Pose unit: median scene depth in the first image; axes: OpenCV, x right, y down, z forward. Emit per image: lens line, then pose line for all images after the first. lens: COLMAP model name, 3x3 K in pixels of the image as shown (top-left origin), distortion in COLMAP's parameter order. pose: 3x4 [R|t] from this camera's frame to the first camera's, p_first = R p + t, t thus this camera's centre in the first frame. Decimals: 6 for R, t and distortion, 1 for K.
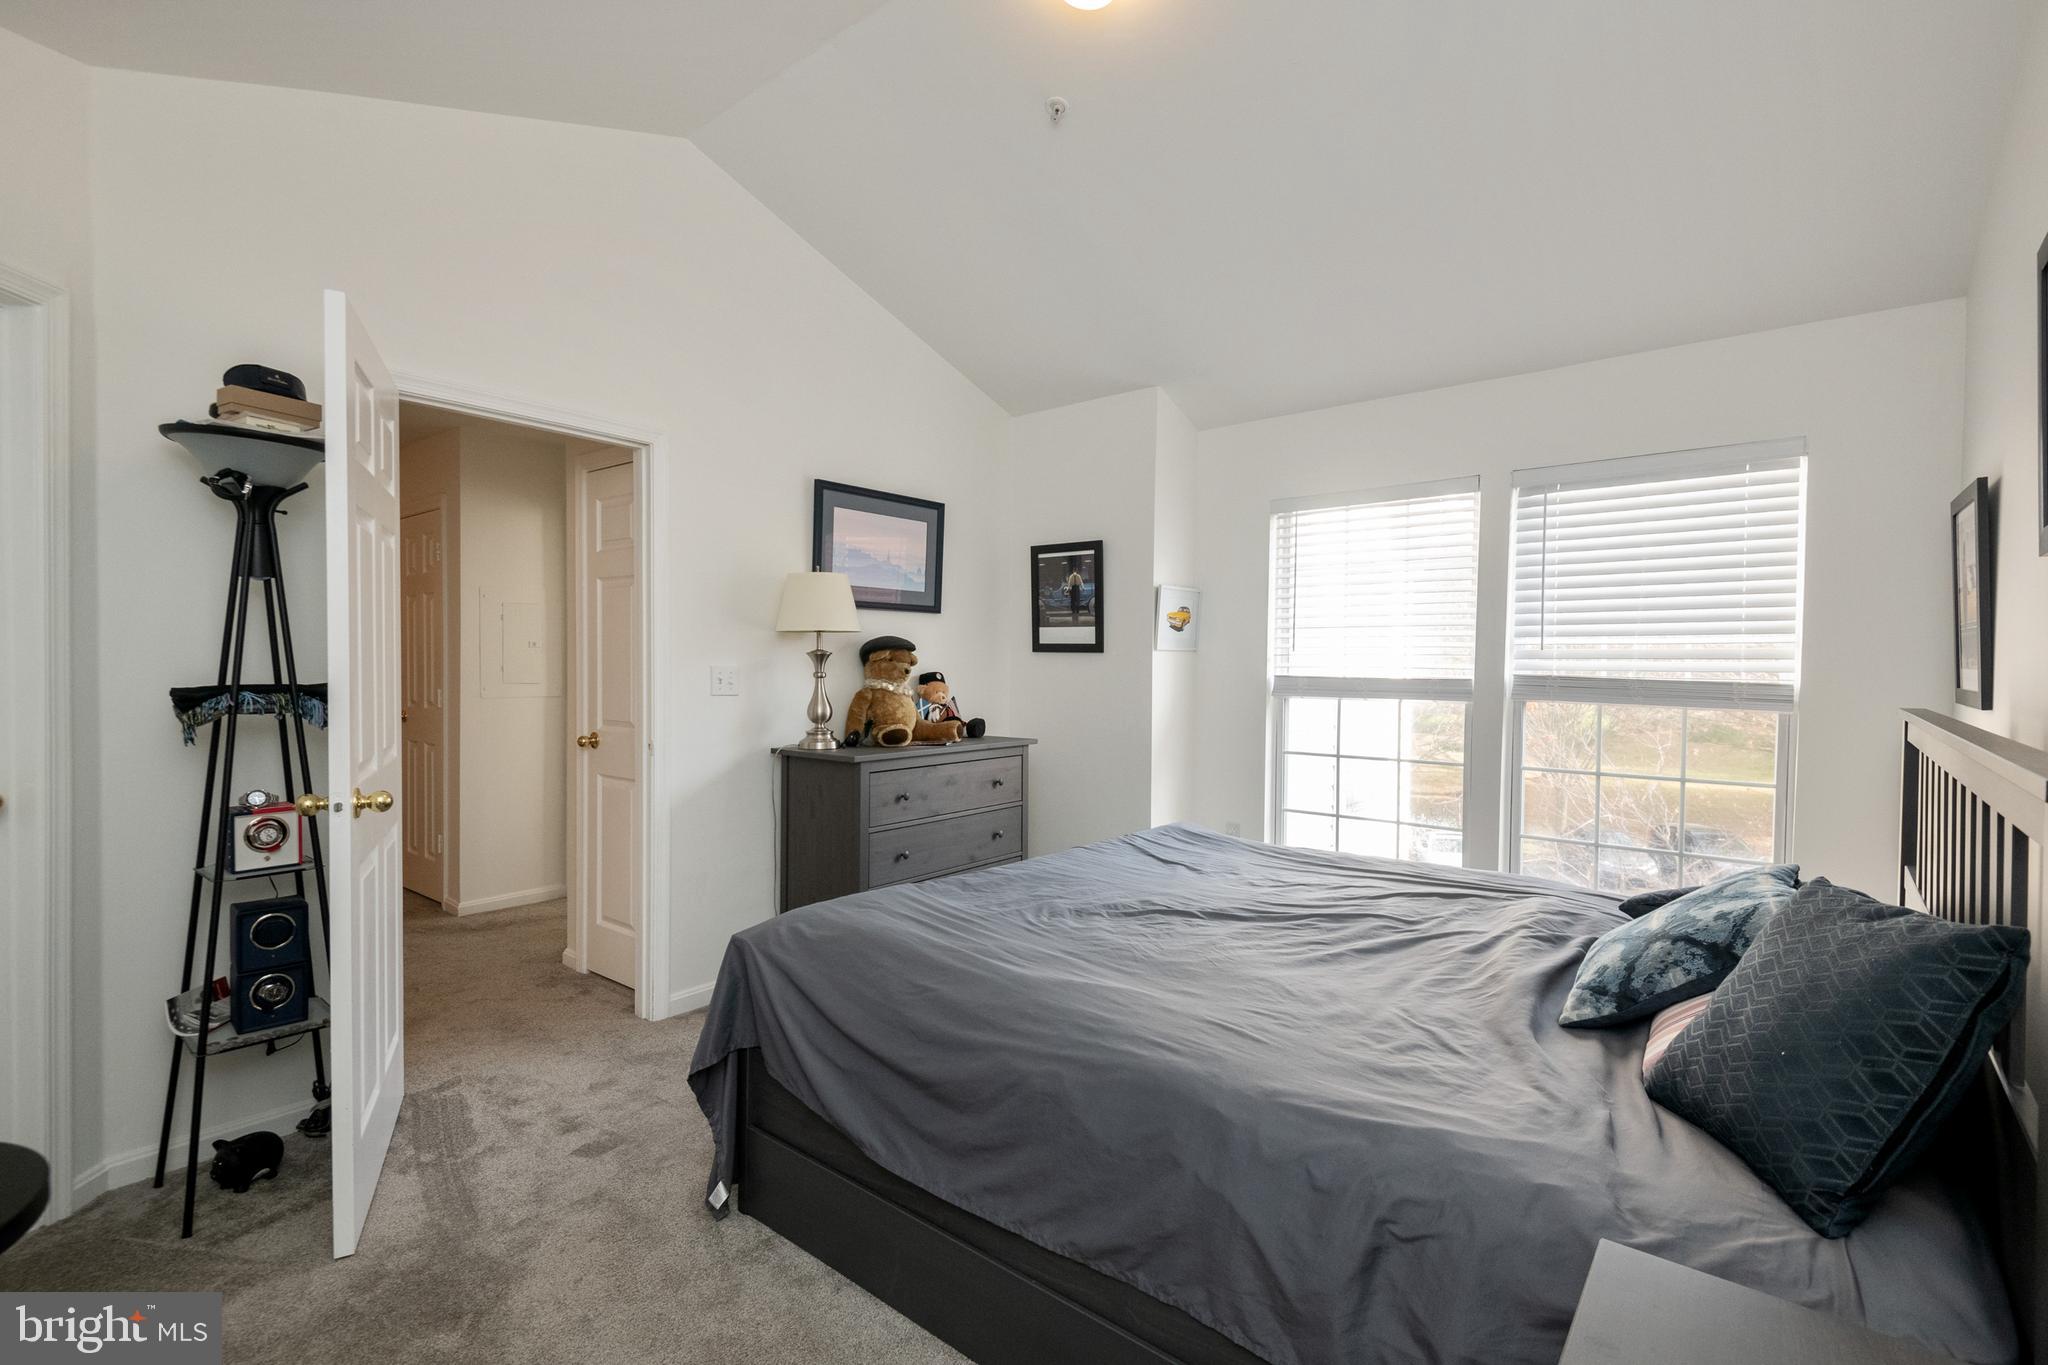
lens RADIAL K [[937.3, 0, 1011.6], [0, 937.3, 678.7], [0, 0, 1]] dist [0.035124, -0.018696]
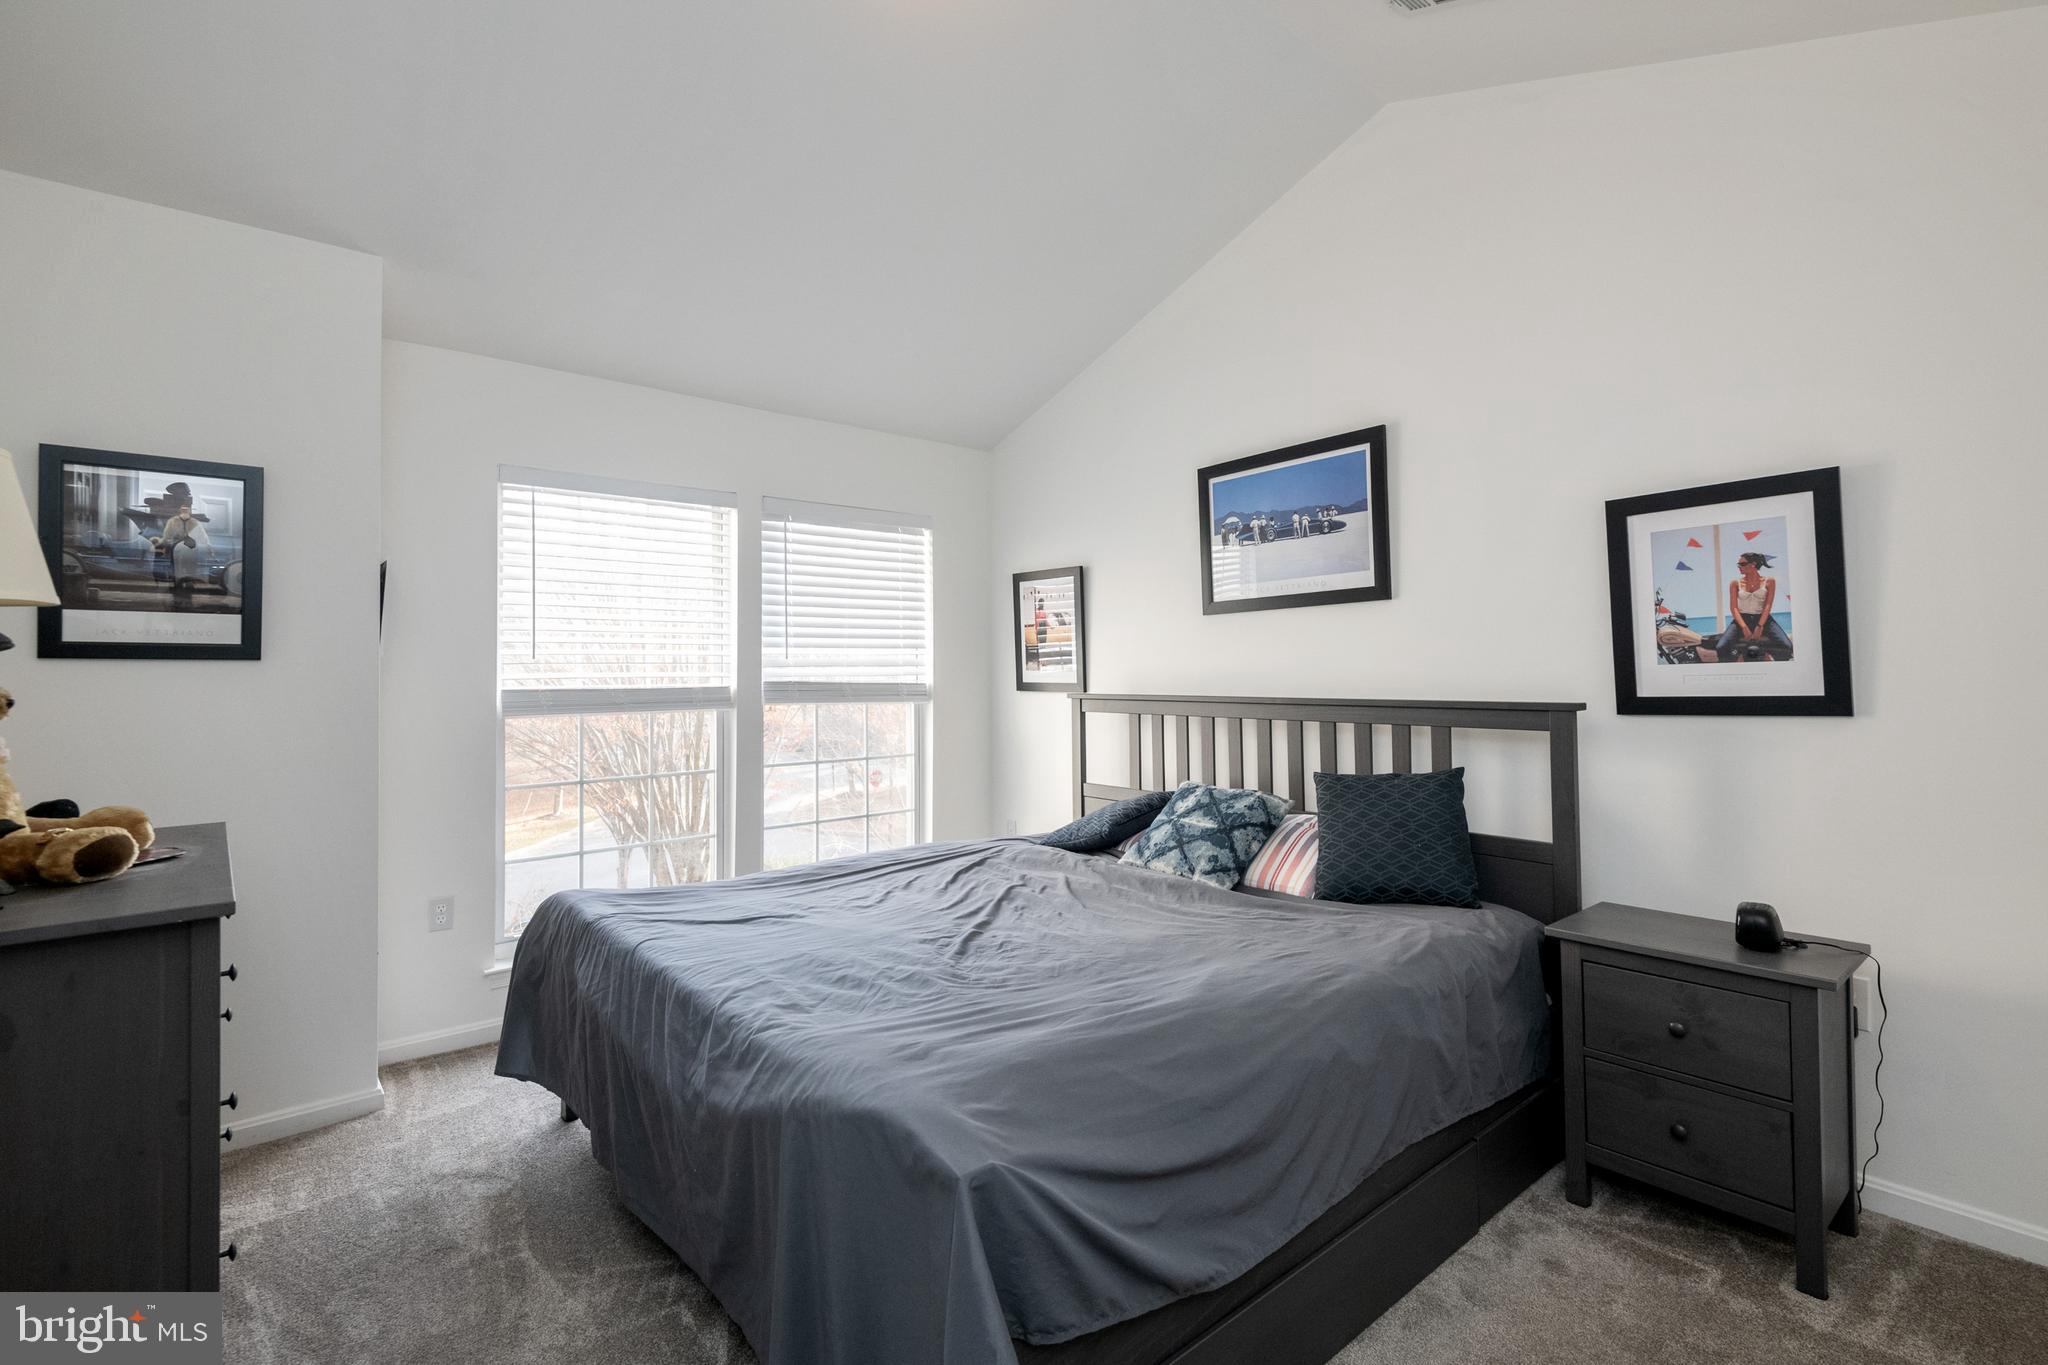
lens RADIAL K [[937.3, 0, 1047.2], [0, 937.3, 651.2], [0, 0, 1]] dist [0.035124, -0.018696]
pose [[0.151044, 0.011816, 0.988456, -0.571517], [0.025825, 0.999540, -0.015894, -0.015257], [-0.988190, 0.027928, 0.150670, 0.589582]]
